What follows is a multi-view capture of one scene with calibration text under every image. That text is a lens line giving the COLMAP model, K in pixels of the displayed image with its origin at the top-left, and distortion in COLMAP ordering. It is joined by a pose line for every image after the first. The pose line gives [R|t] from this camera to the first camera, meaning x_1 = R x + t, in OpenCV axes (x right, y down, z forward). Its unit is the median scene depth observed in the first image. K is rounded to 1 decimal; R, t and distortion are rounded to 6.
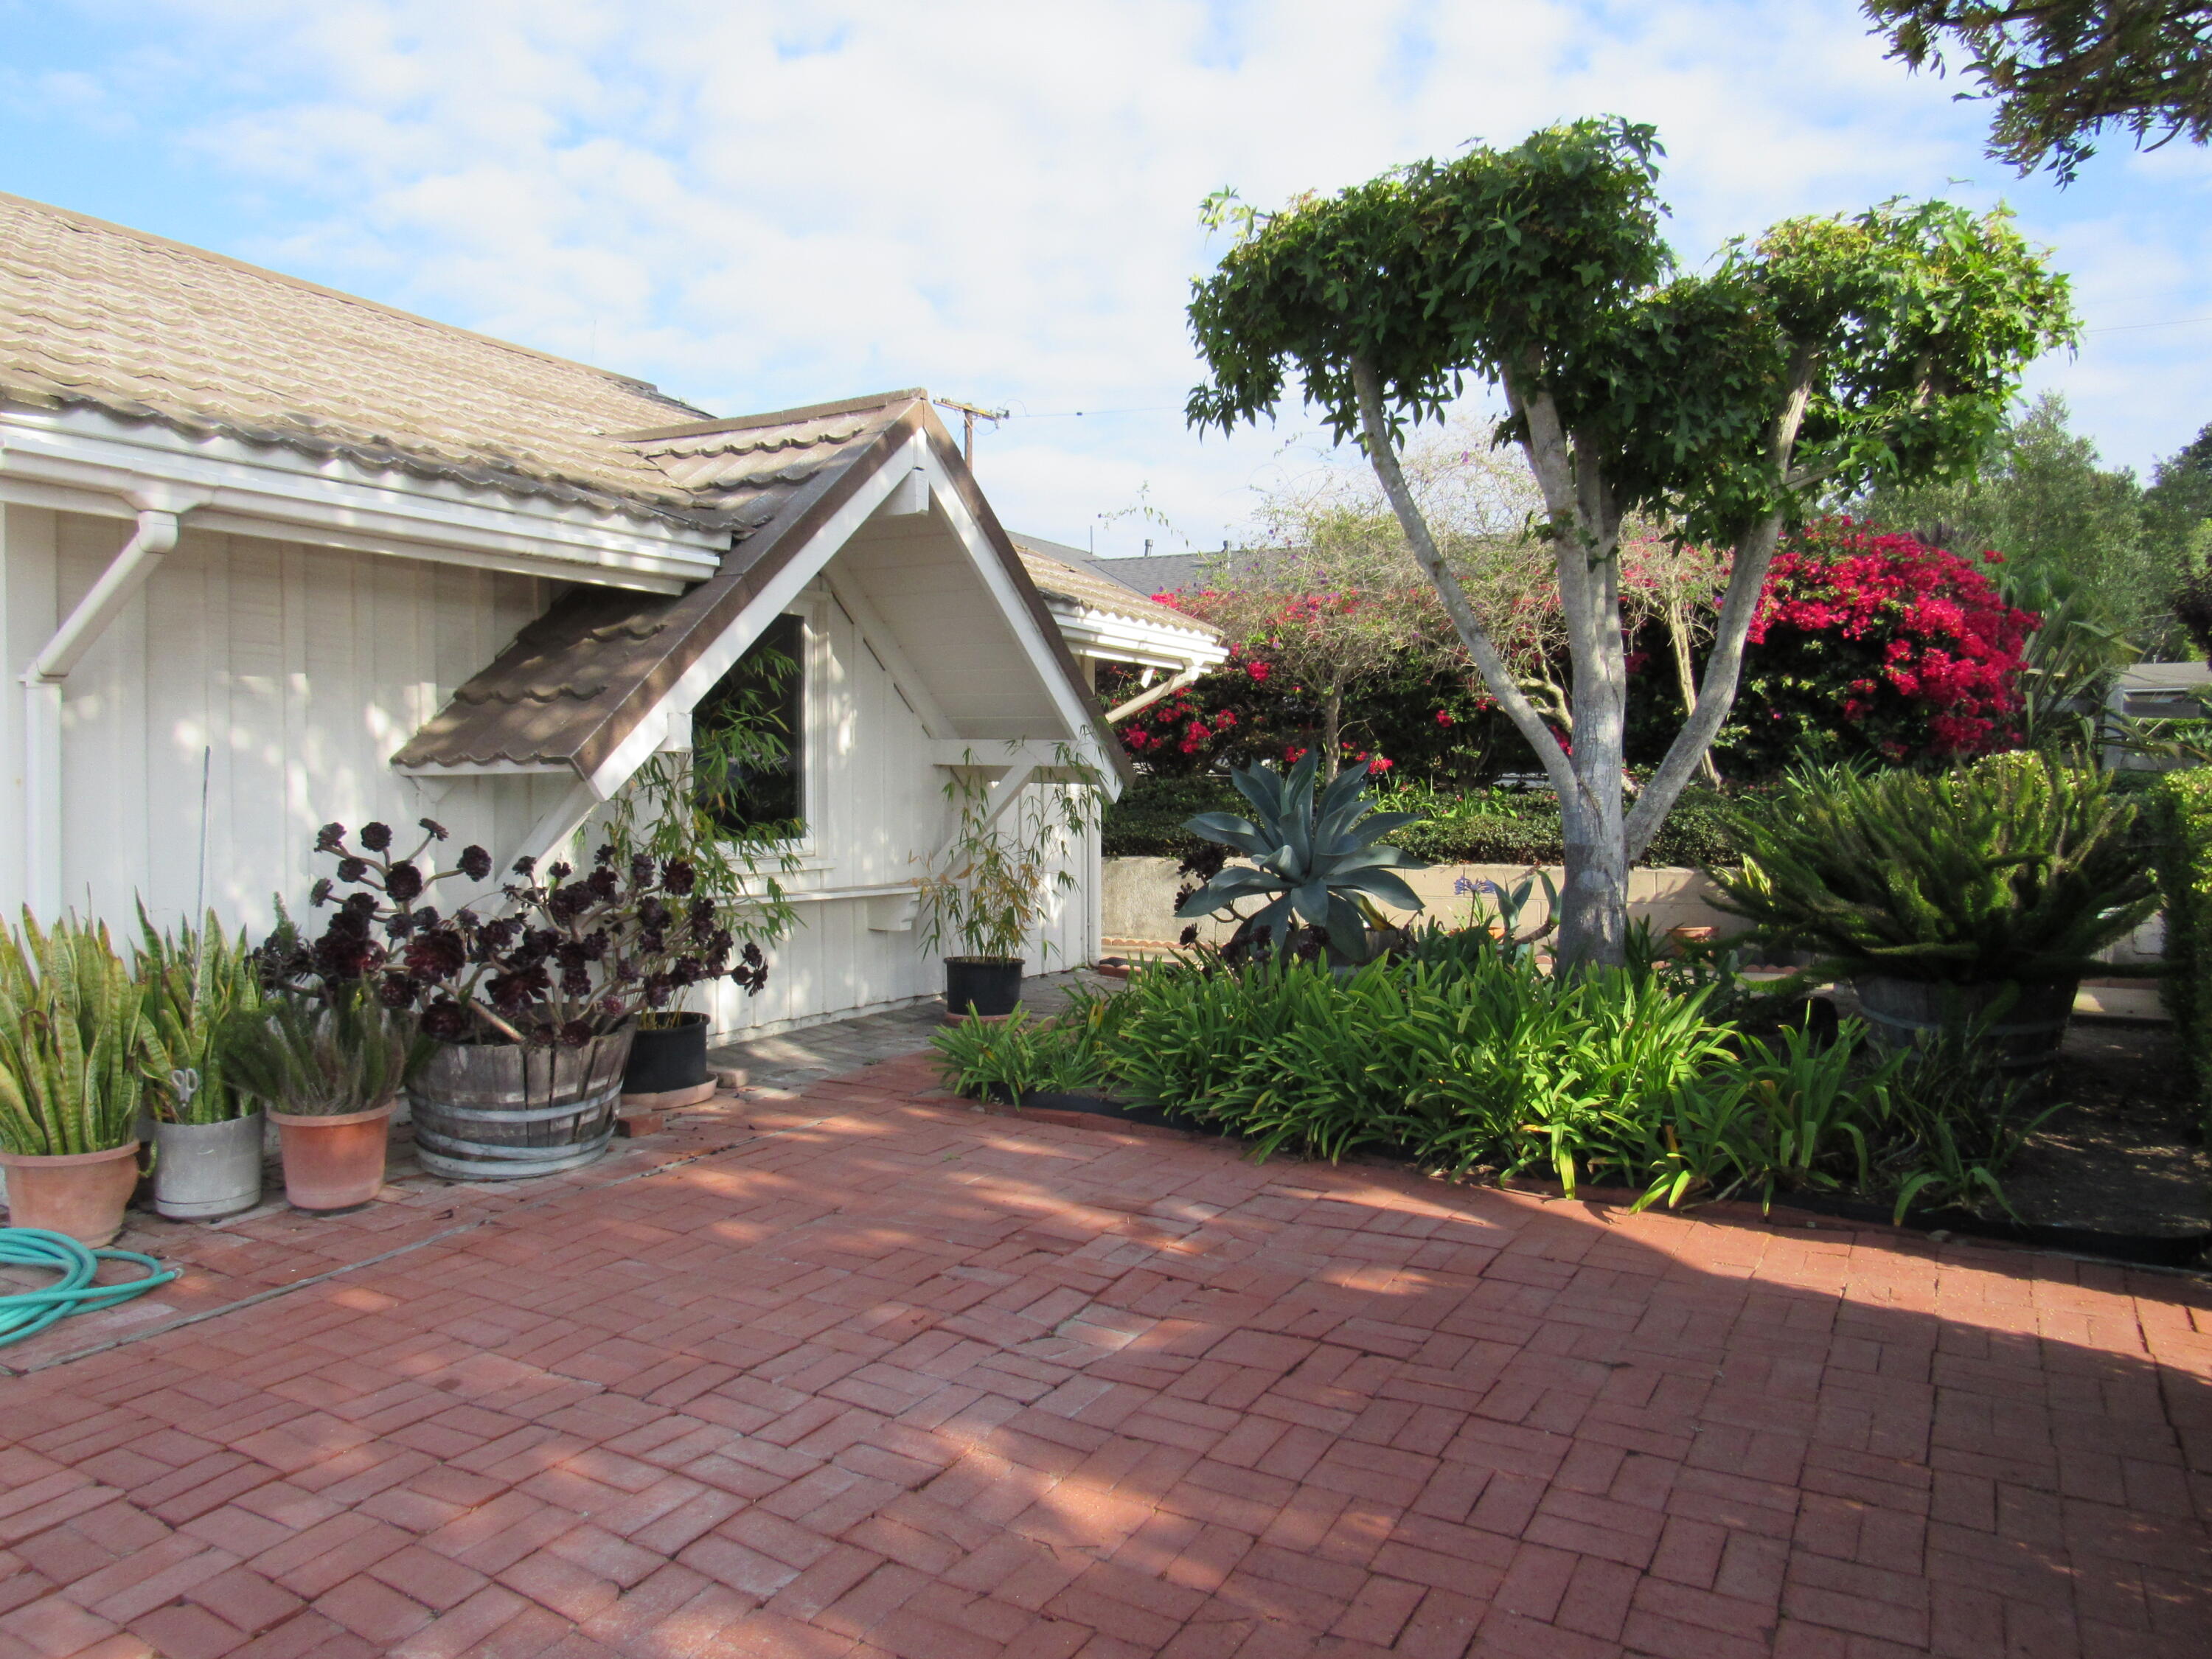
lens RADIAL K [[1584.6, 0, 1109.3], [0, 1584.6, 820.4], [0, 0, 1]] dist [-0.033901, 0.016374]
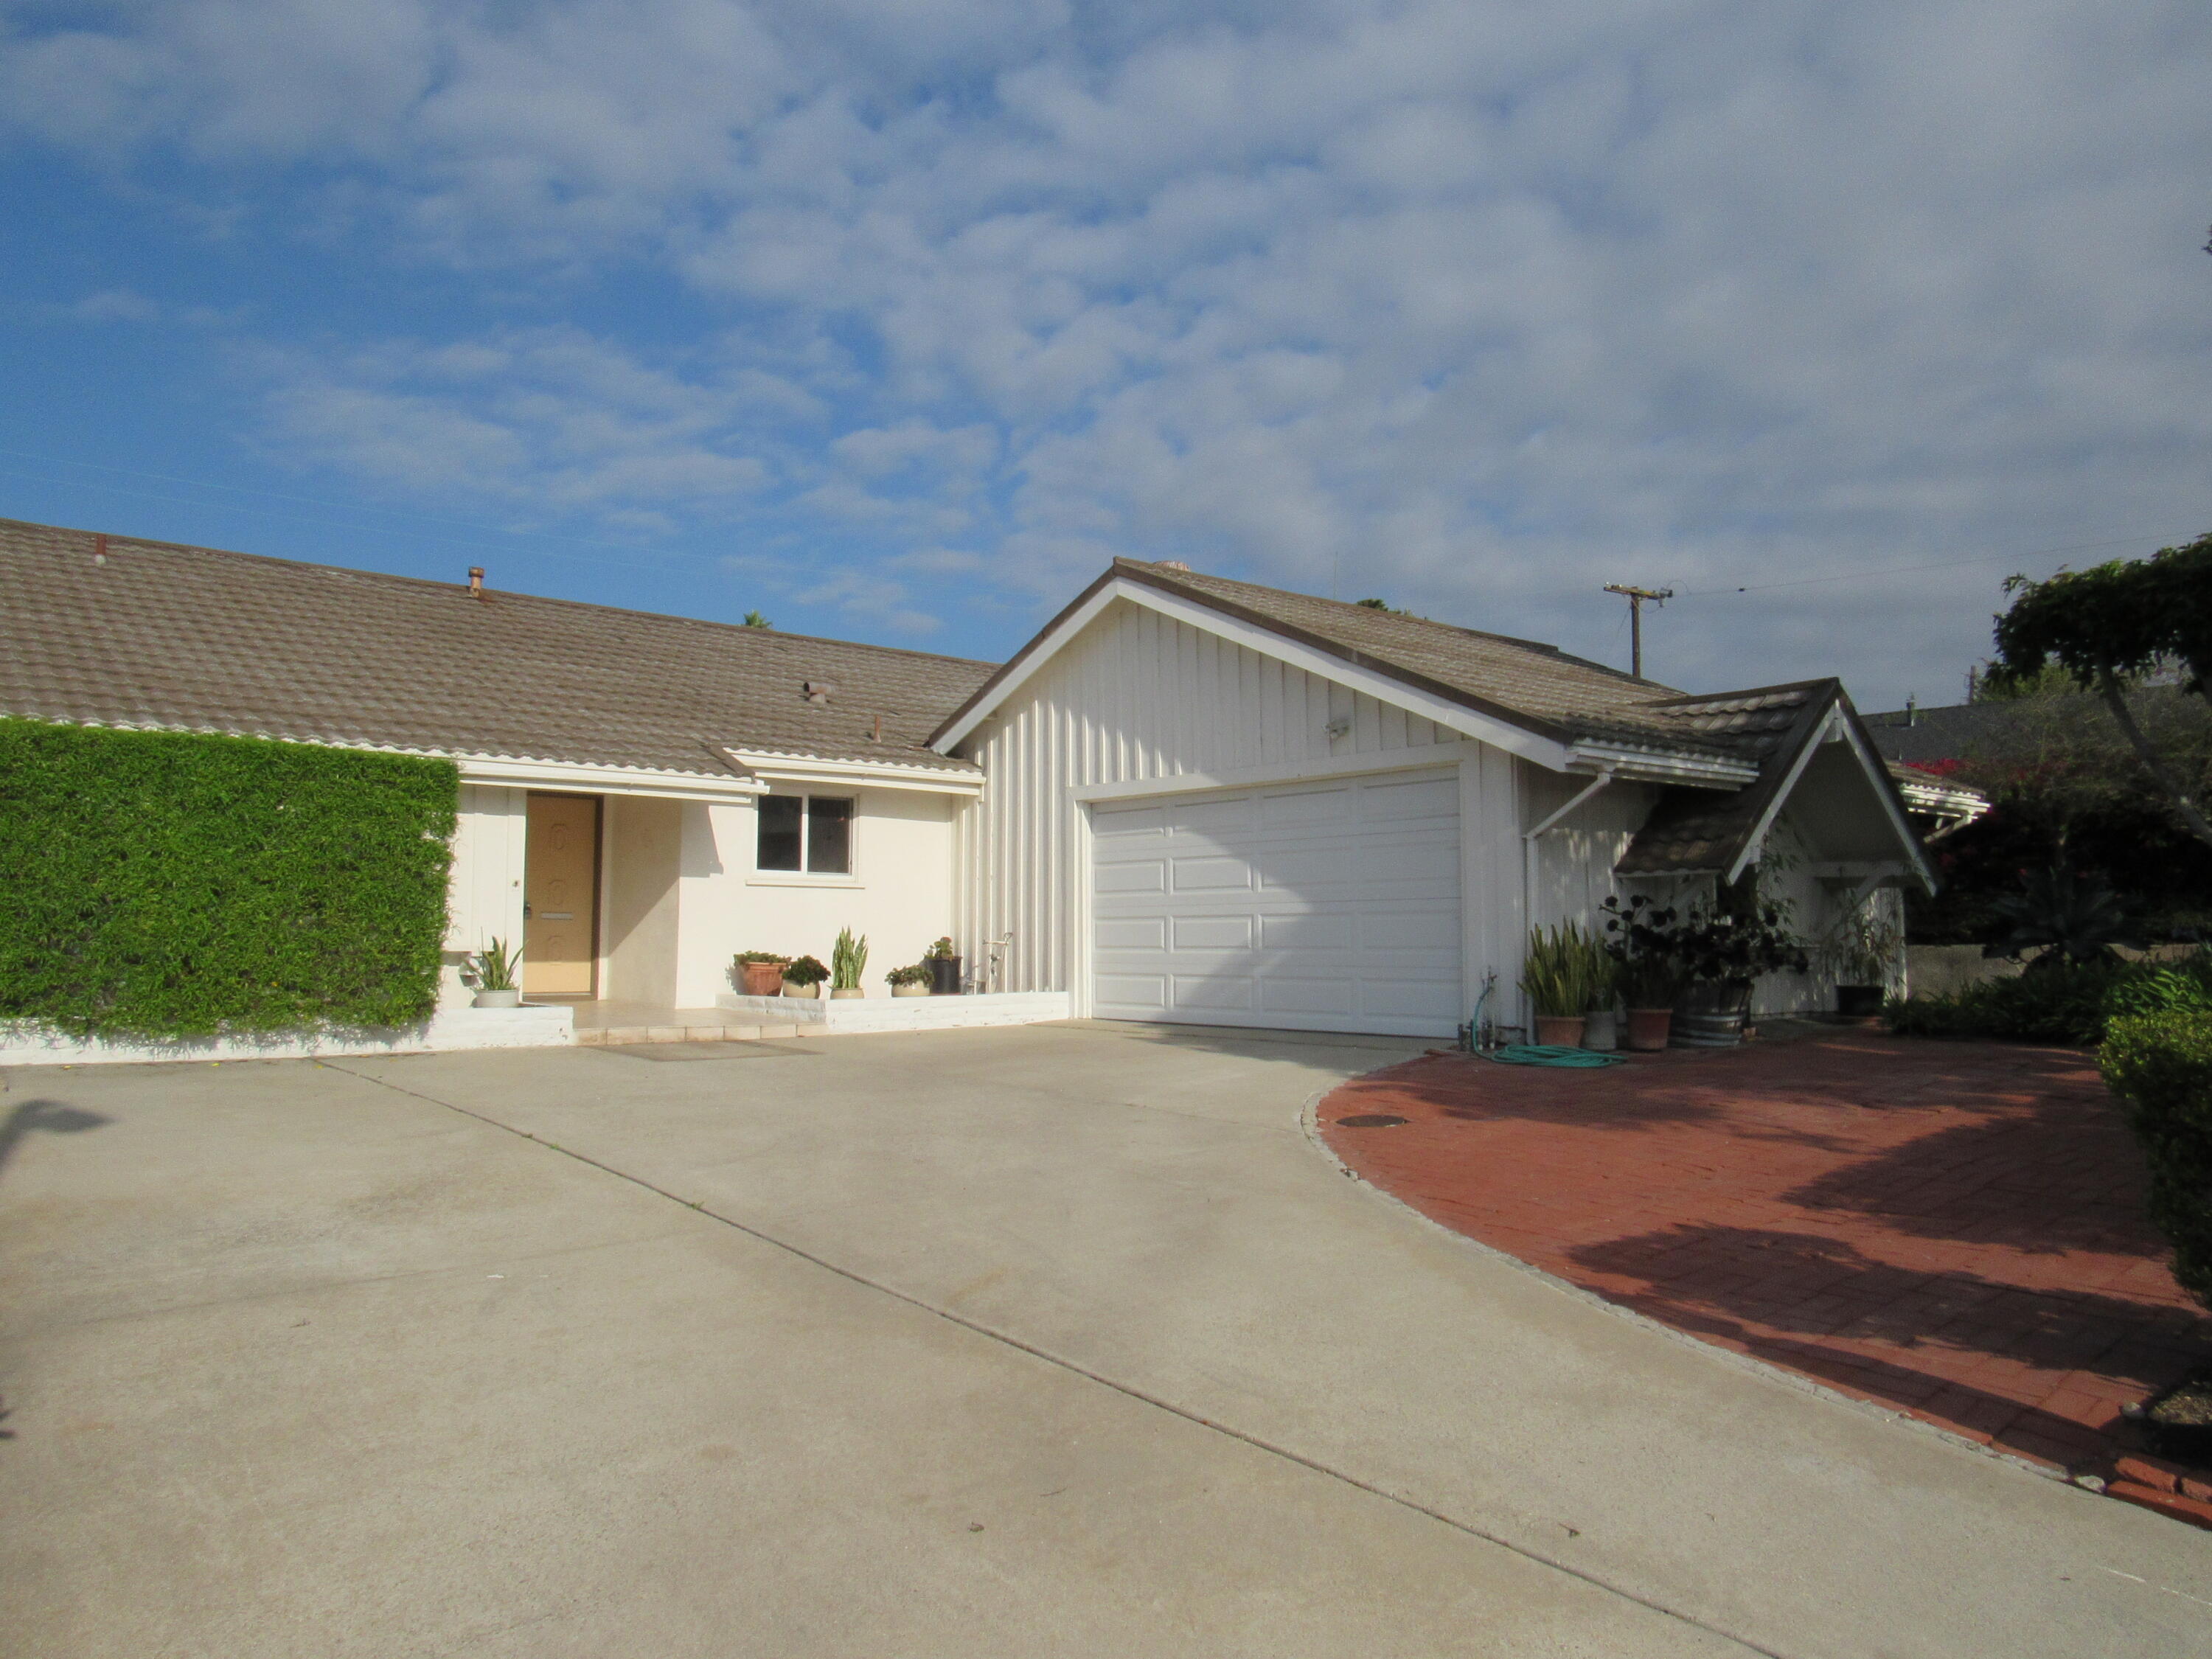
lens RADIAL K [[1584.6, 0, 1101.4], [0, 1584.6, 835.6], [0, 0, 1]] dist [-0.033901, 0.016374]
pose [[0.932214, -0.028941, -0.360748, -0.258214], [-0.003143, 0.996112, -0.088036, 0.087208], [0.361893, 0.083202, 0.928499, -1.050228]]
